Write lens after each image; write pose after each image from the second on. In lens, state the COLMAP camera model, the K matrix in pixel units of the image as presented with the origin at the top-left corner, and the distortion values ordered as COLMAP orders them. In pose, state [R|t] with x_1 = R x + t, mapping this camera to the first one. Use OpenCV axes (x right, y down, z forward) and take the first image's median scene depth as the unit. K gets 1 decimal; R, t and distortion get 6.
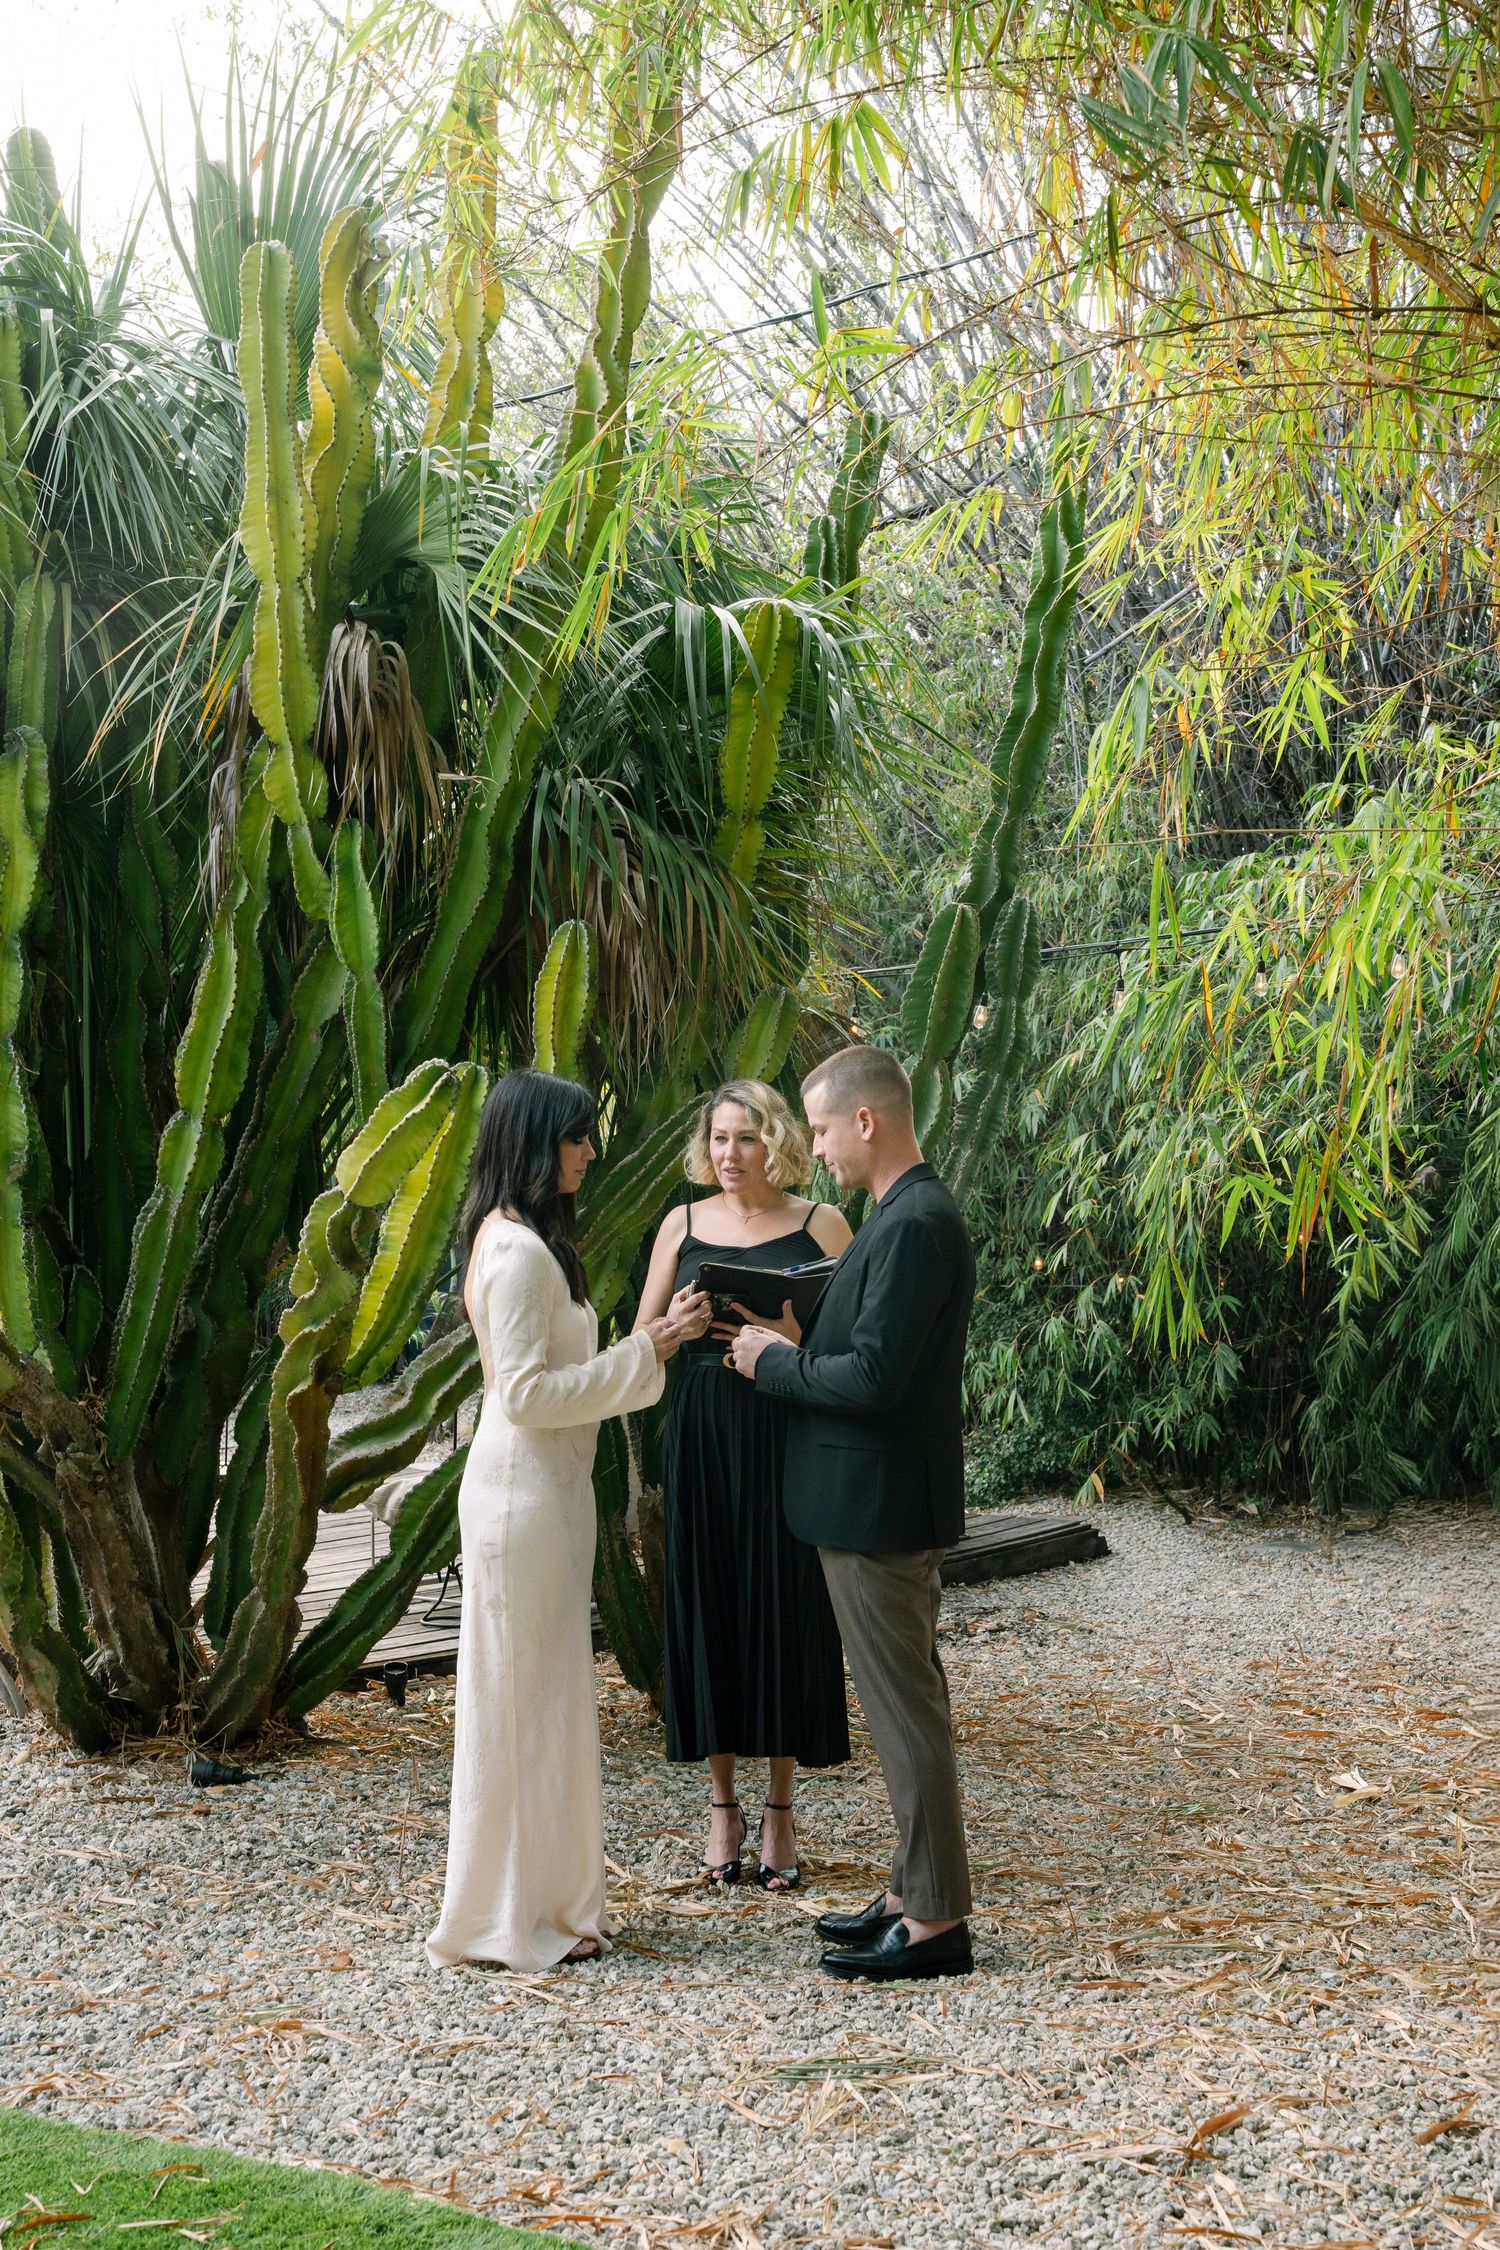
lens RADIAL K [[3280.7, 0, 806.9], [0, 3280.7, 1157.7], [0, 0, 1]] dist [-0.001068, 0.094019]
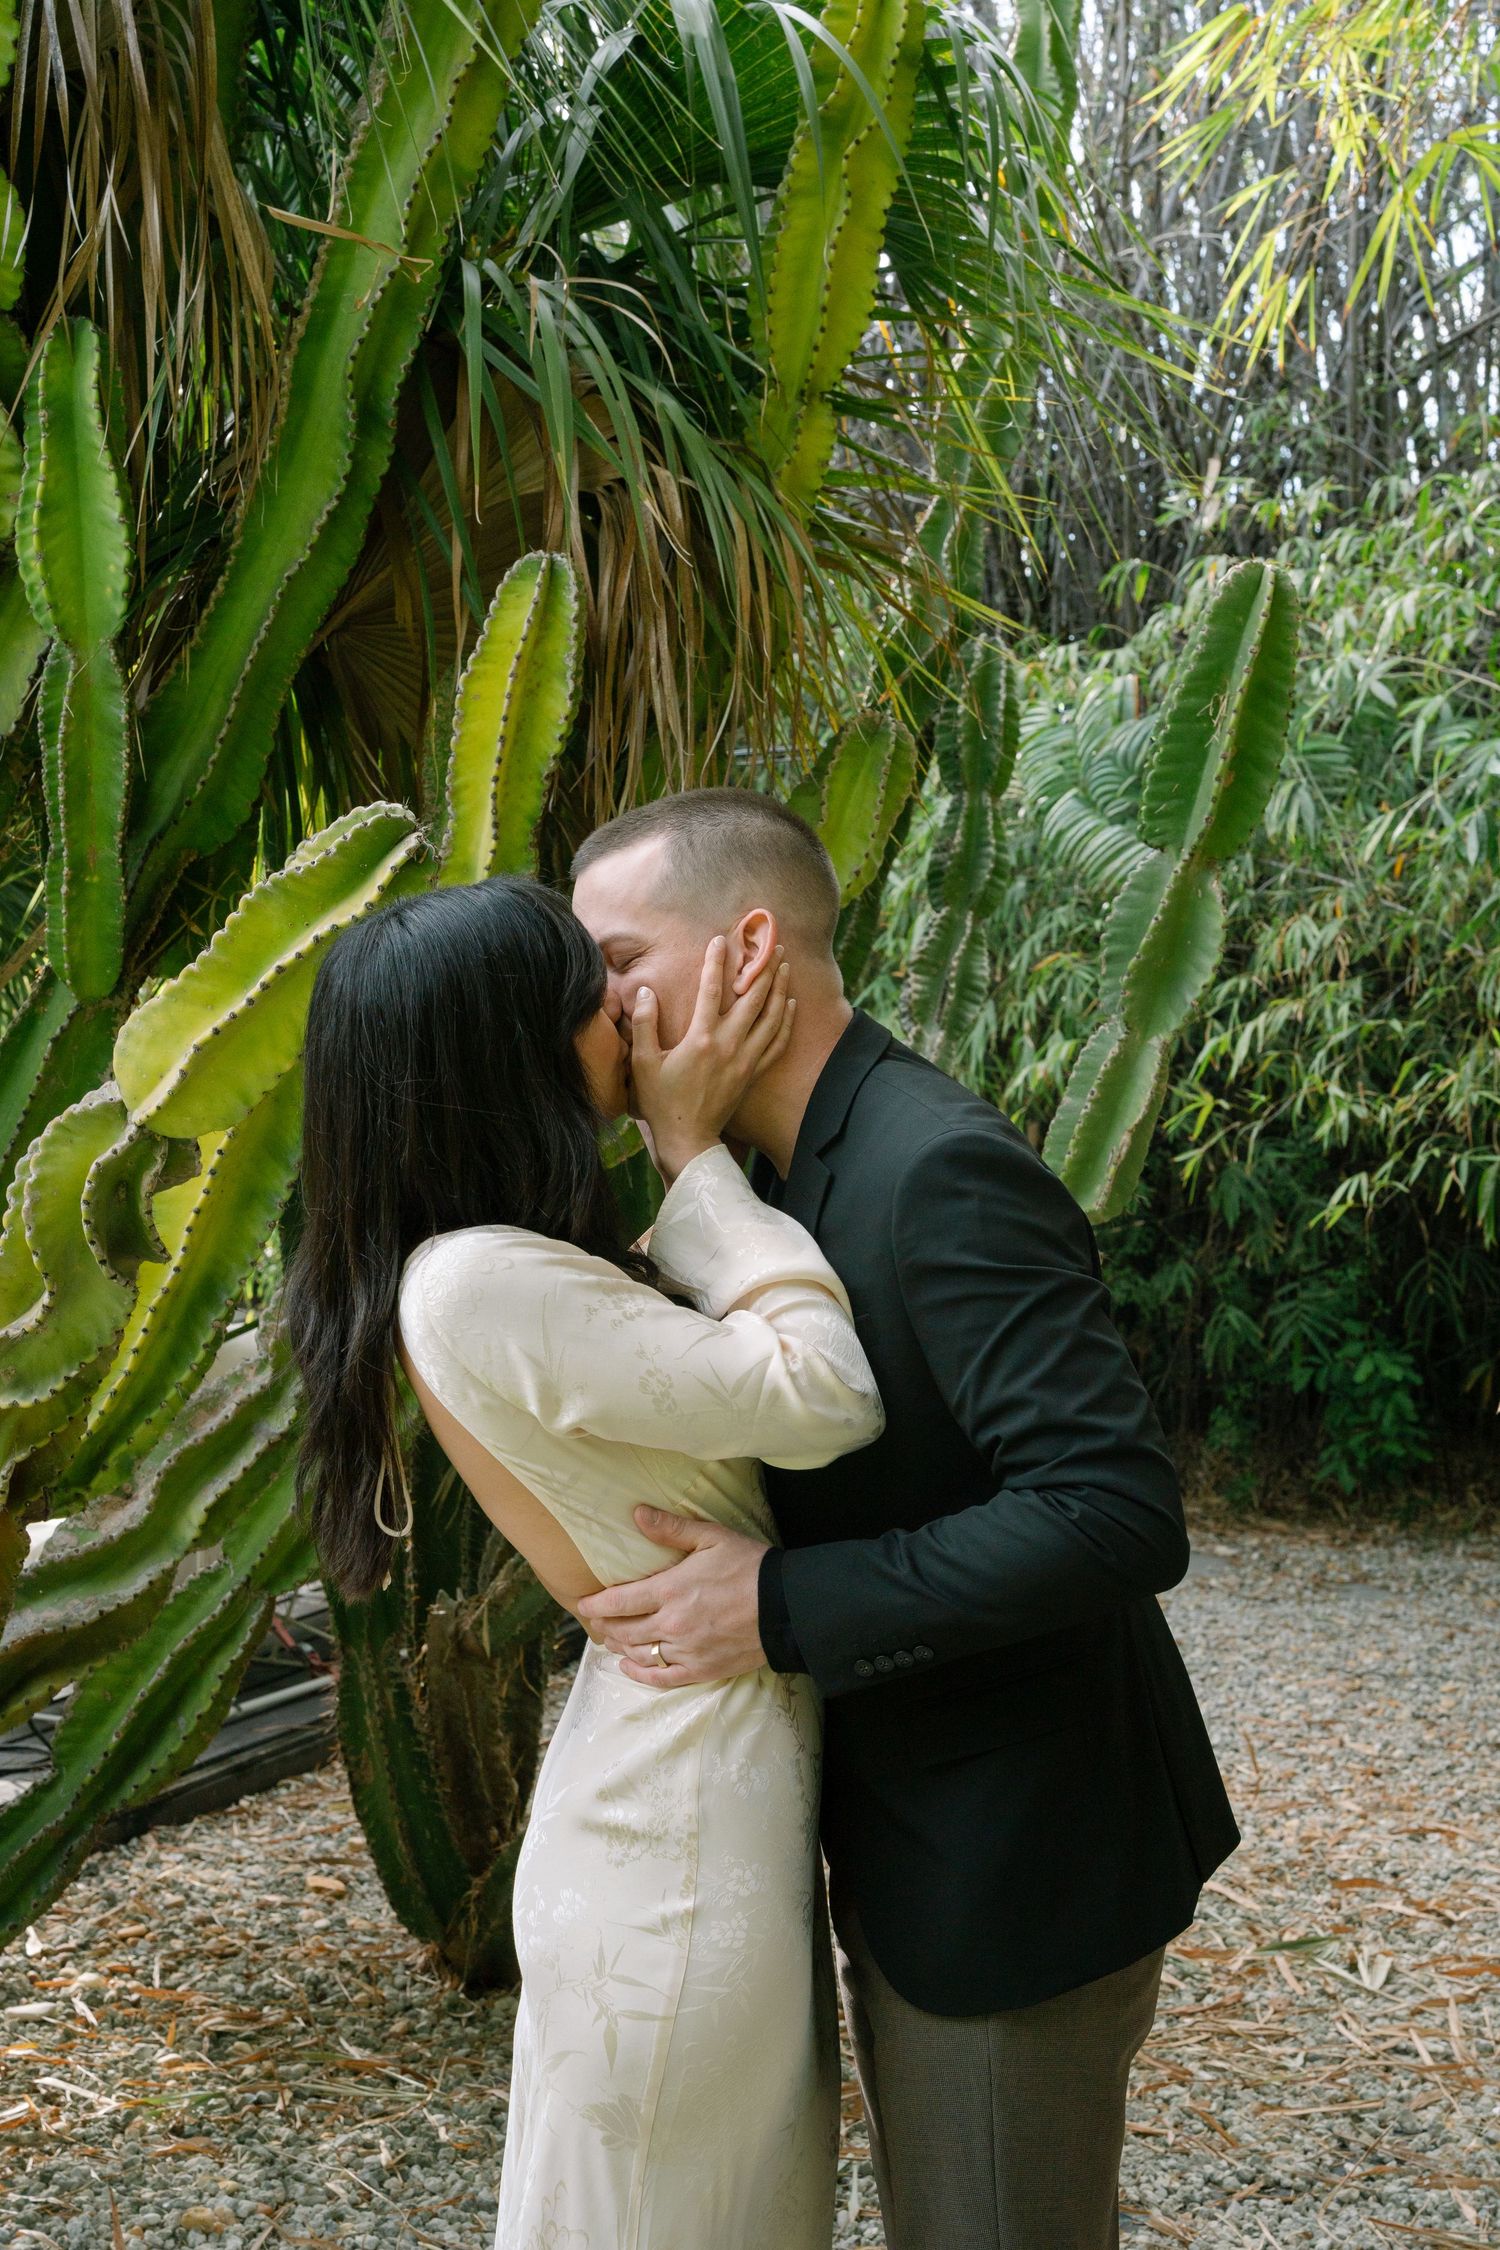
lens RADIAL K [[3207.3, 0, 750.0], [0, 3207.3, 1125.0], [0, 0, 1]] dist [-0.130614, 1.002197]
pose [[0.979503, 0.011817, 0.201083, -0.133971], [-0.017150, 0.999545, 0.024800, 0.001091], [-0.200698, -0.027740, 0.979260, 0.518340]]
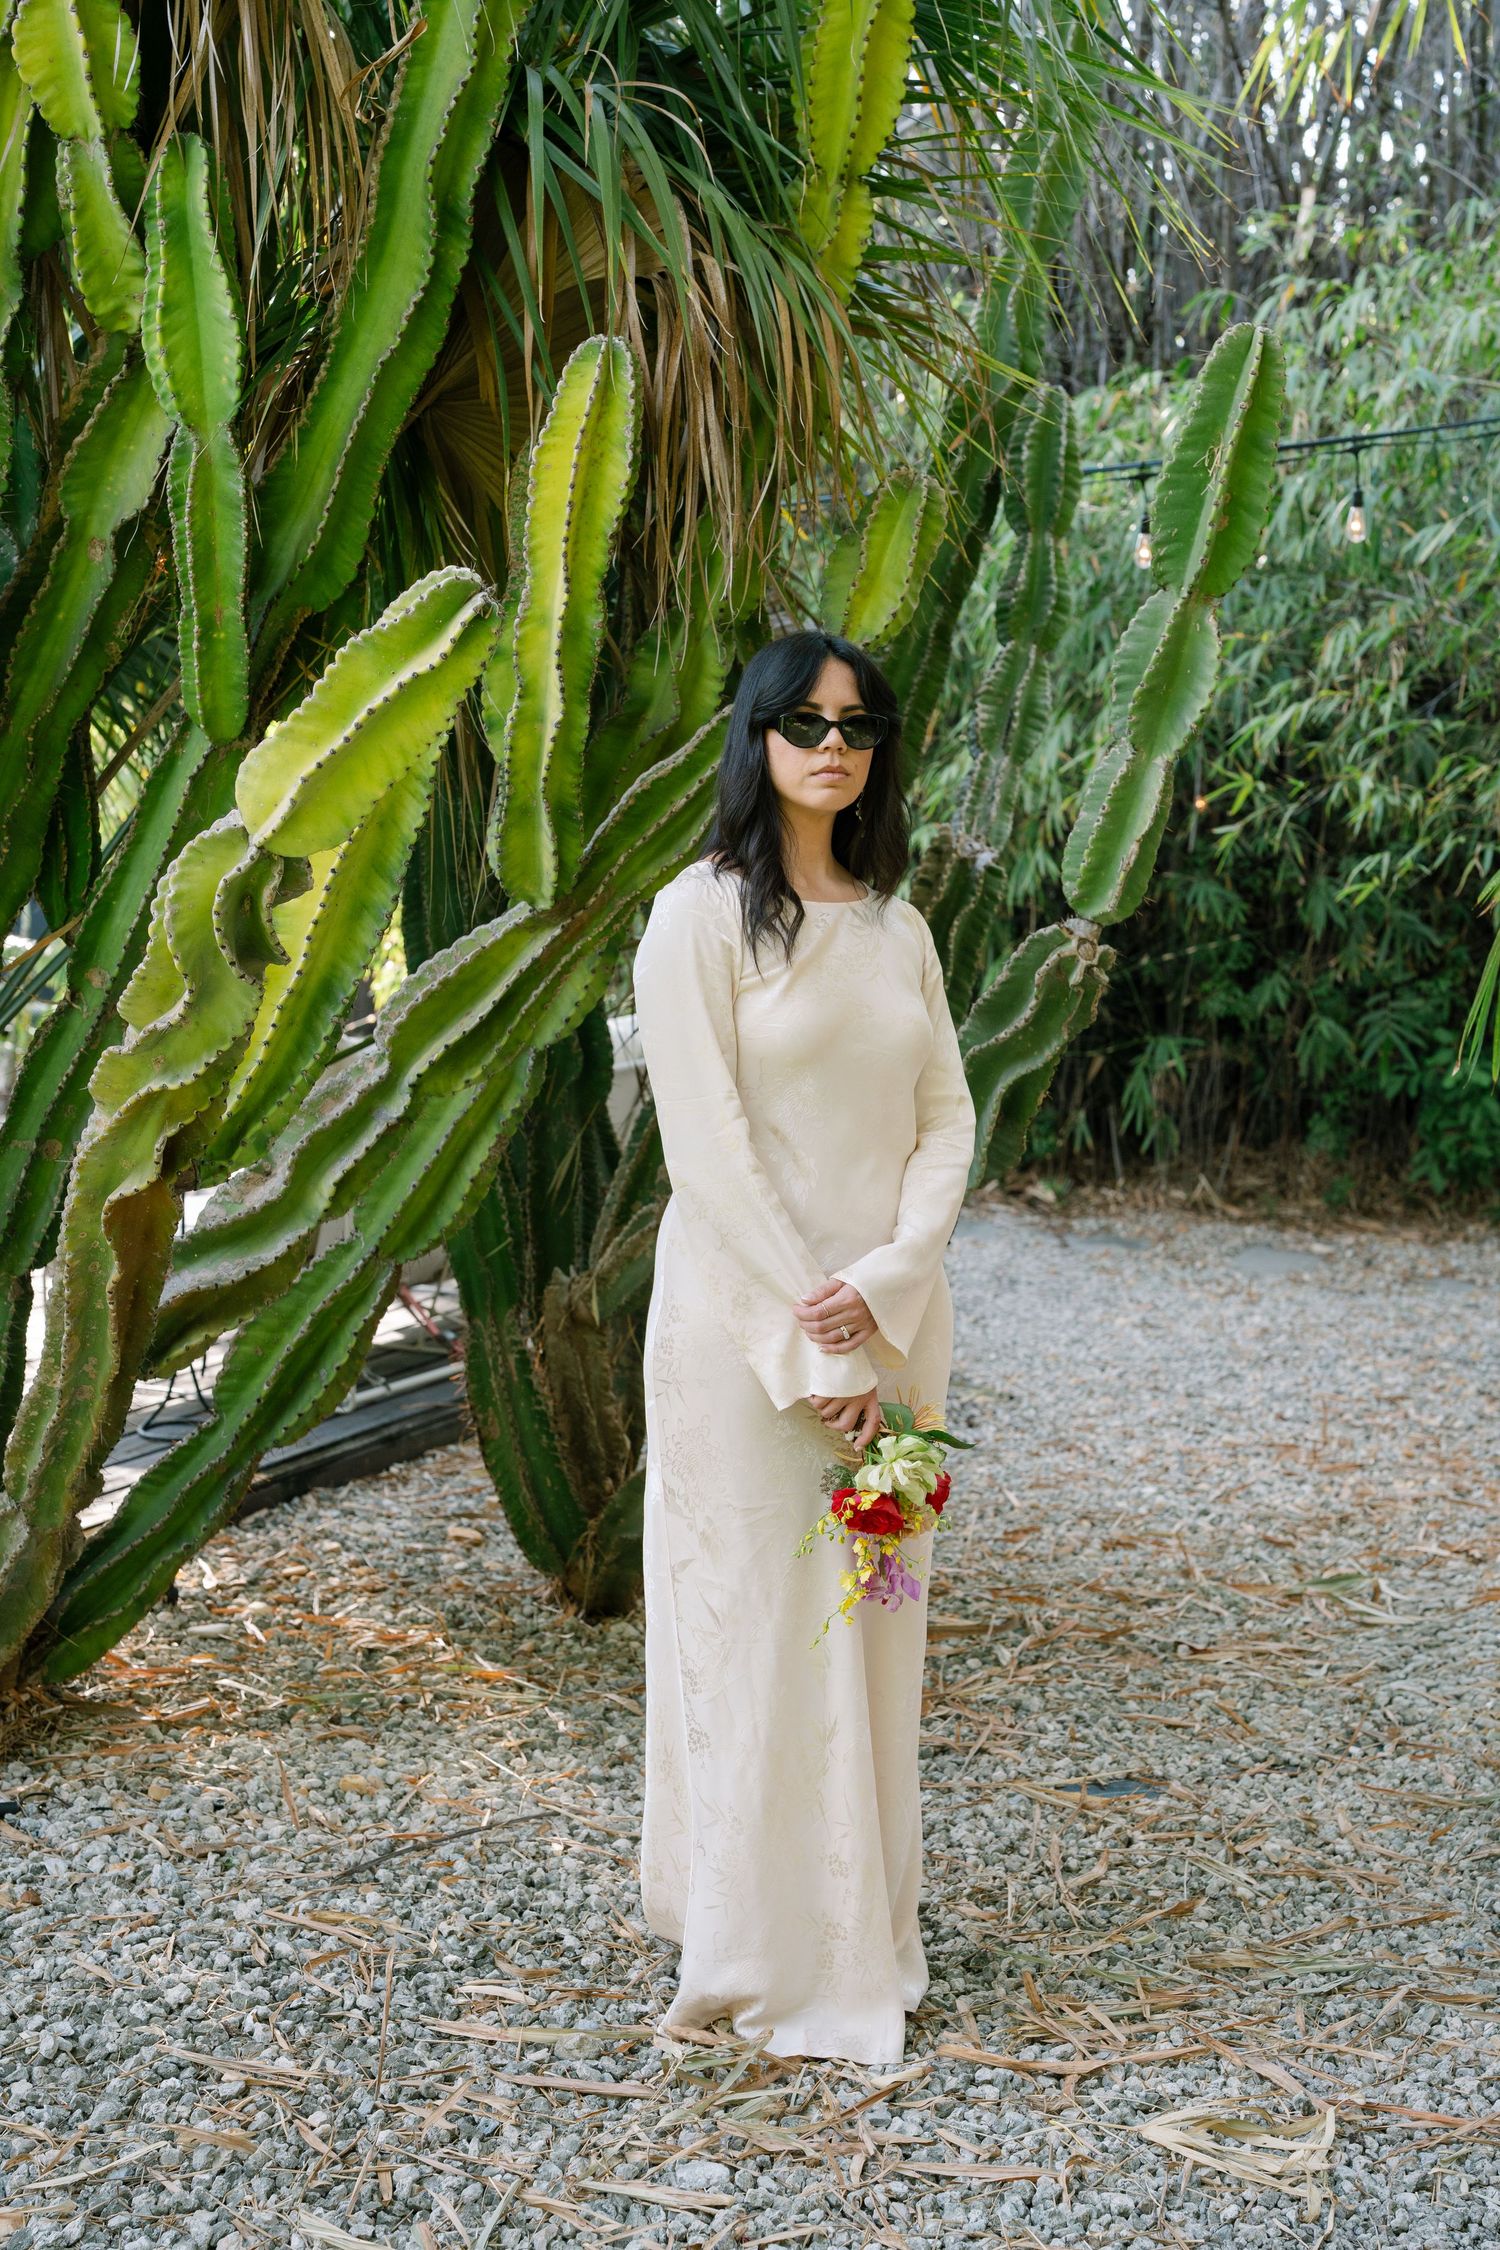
lens RADIAL K [[3167.1, 0, 745.5], [0, 3167.1, 1182.1], [0, 0, 1]] dist [-0.162367, 0.978528]
pose [[0.988425, -0.020386, 0.150335, -0.128457], [0.001146, 0.991906, 0.126973, 0.002430], [-0.151707, -0.125331, 0.980447, 0.451472]]
